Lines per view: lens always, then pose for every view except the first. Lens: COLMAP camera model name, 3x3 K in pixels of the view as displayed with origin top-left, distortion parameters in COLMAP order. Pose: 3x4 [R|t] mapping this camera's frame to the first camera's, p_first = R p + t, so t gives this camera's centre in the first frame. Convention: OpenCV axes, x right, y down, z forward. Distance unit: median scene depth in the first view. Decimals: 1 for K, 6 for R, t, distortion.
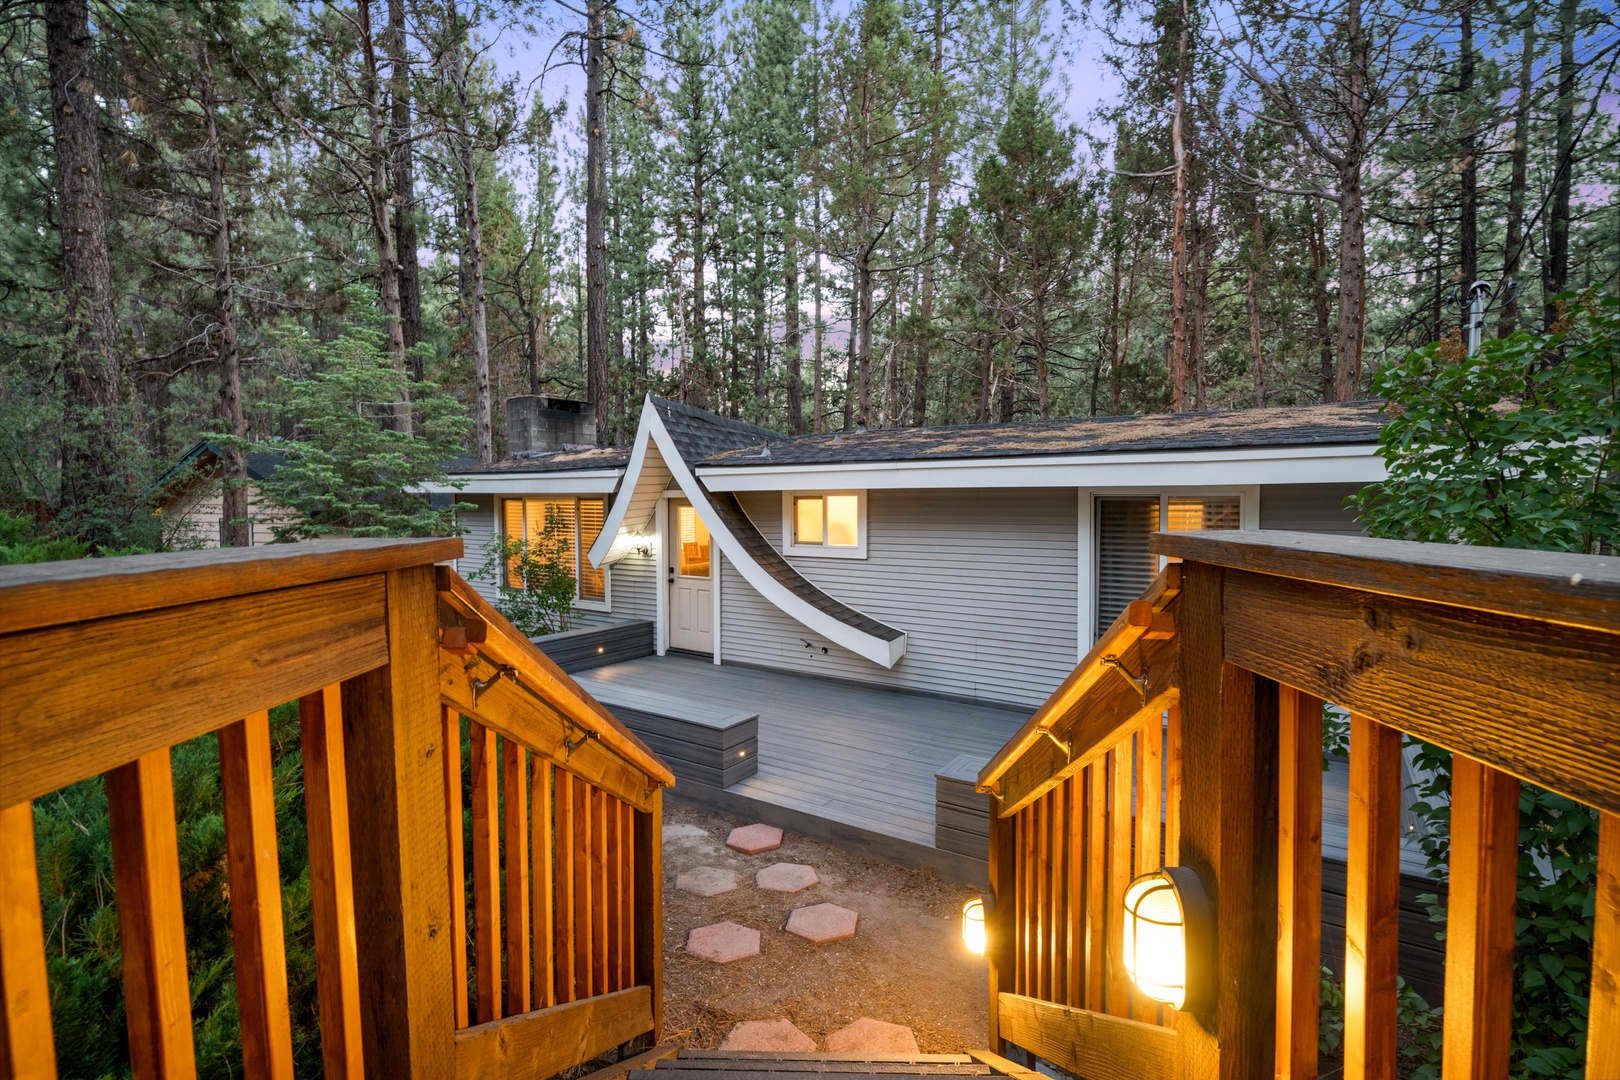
lens RADIAL K [[768.9, 0, 810.0], [0, 768.9, 540.0], [0, 0, 1]] dist [-0.003167, -0.000400]
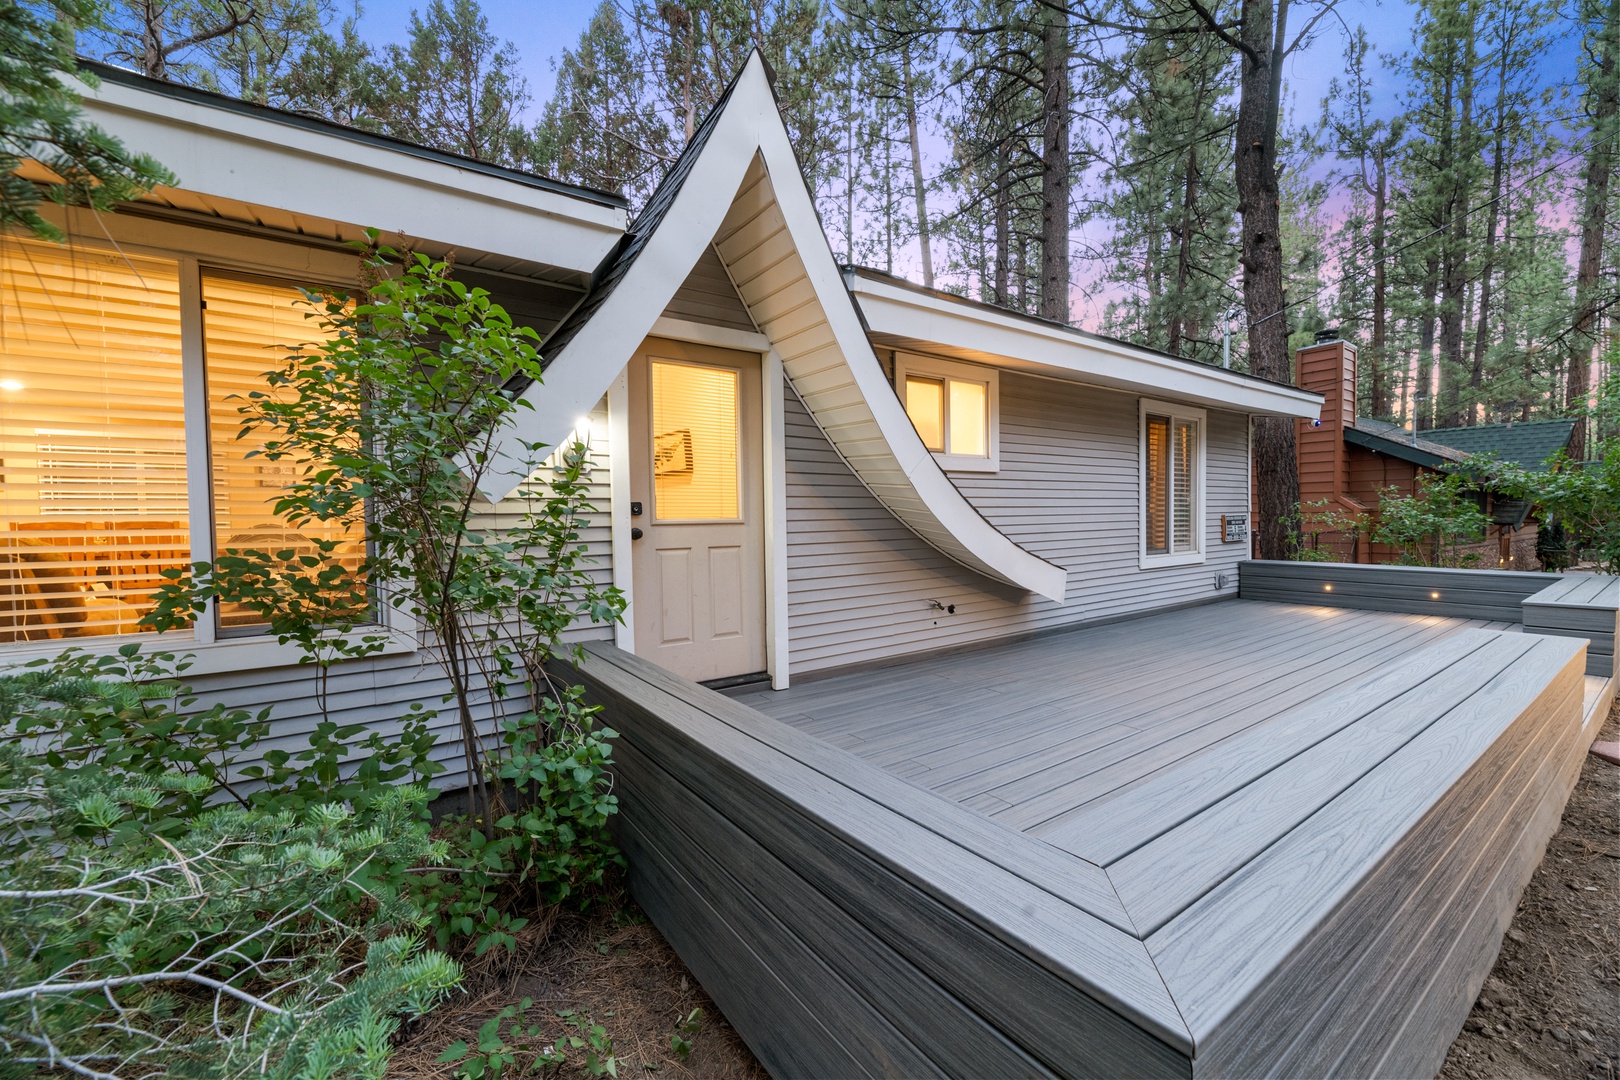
lens RADIAL K [[650.2, 0, 810.0], [0, 650.2, 540.0], [0, 0, 1]] dist [-0.000239, -0.002843]
pose [[0.351346, -0.037639, 0.935489, -0.548426], [0.065848, 0.997711, 0.015412, 0.064798], [-0.933927, 0.056185, 0.353020, 0.897200]]
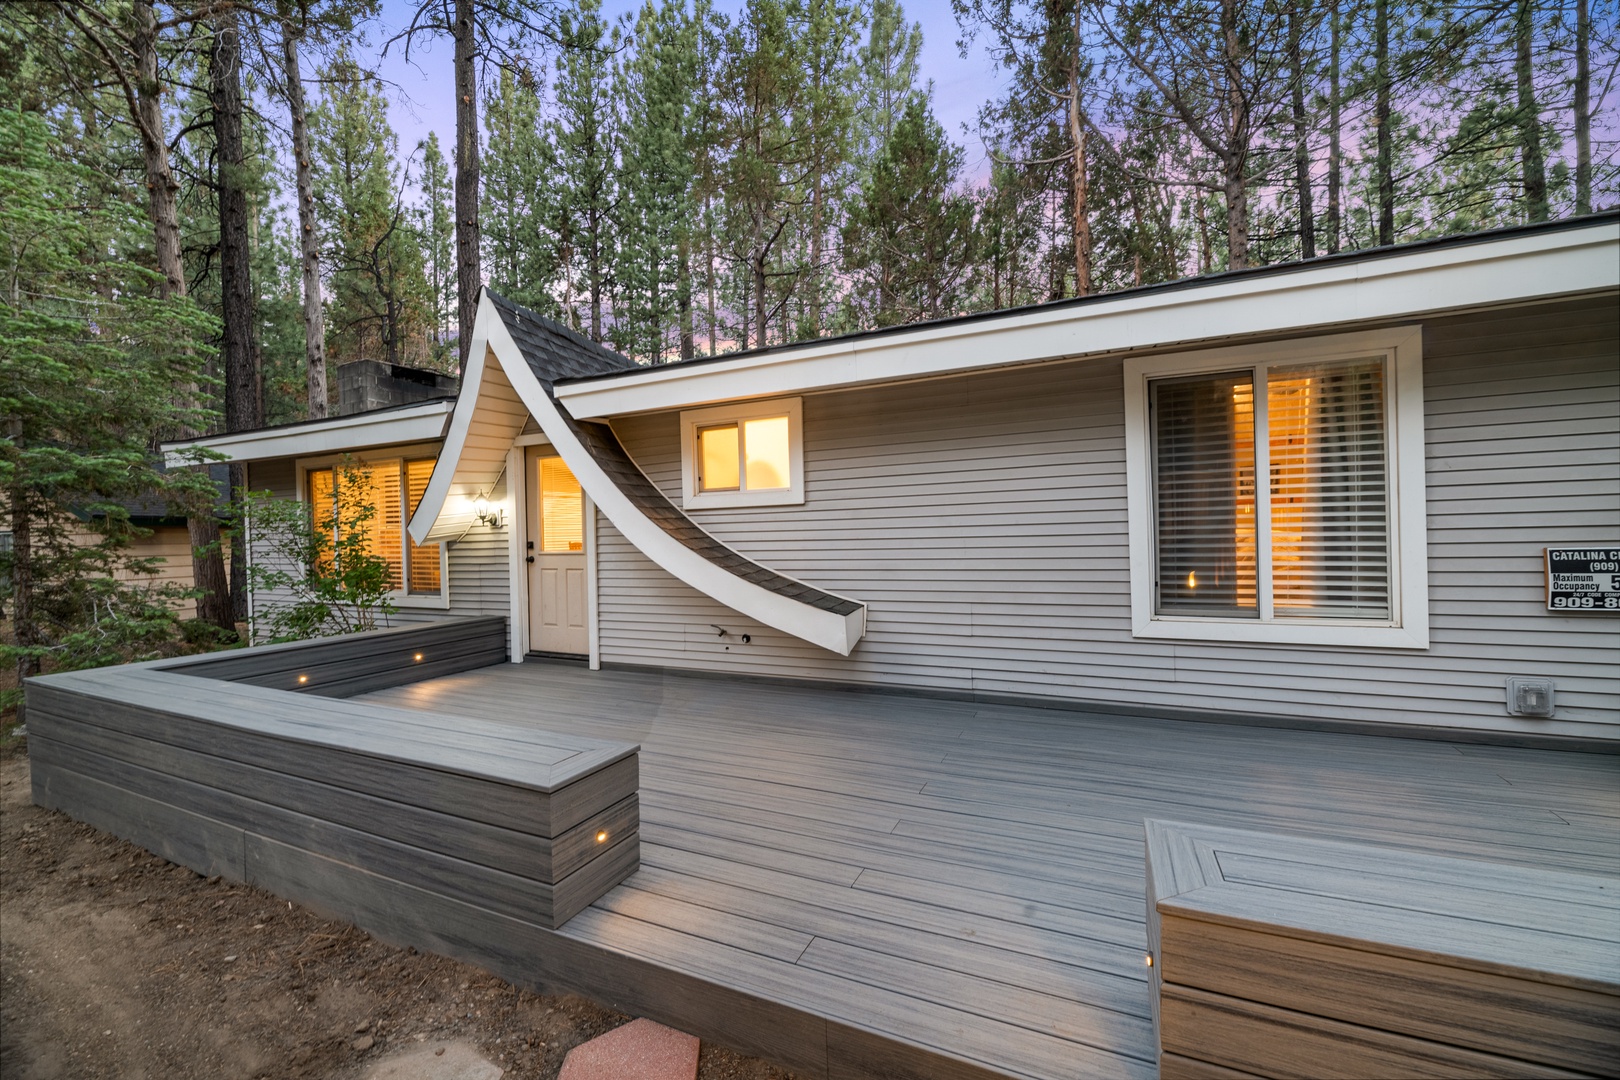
lens RADIAL K [[650.2, 0, 810.0], [0, 650.2, 540.0], [0, 0, 1]] dist [-0.000239, -0.002843]
pose [[0.987112, -0.022925, 0.158378, -0.015428], [0.030655, 0.998446, -0.046536, 0.081407], [-0.157065, 0.050792, 0.986281, 0.388201]]
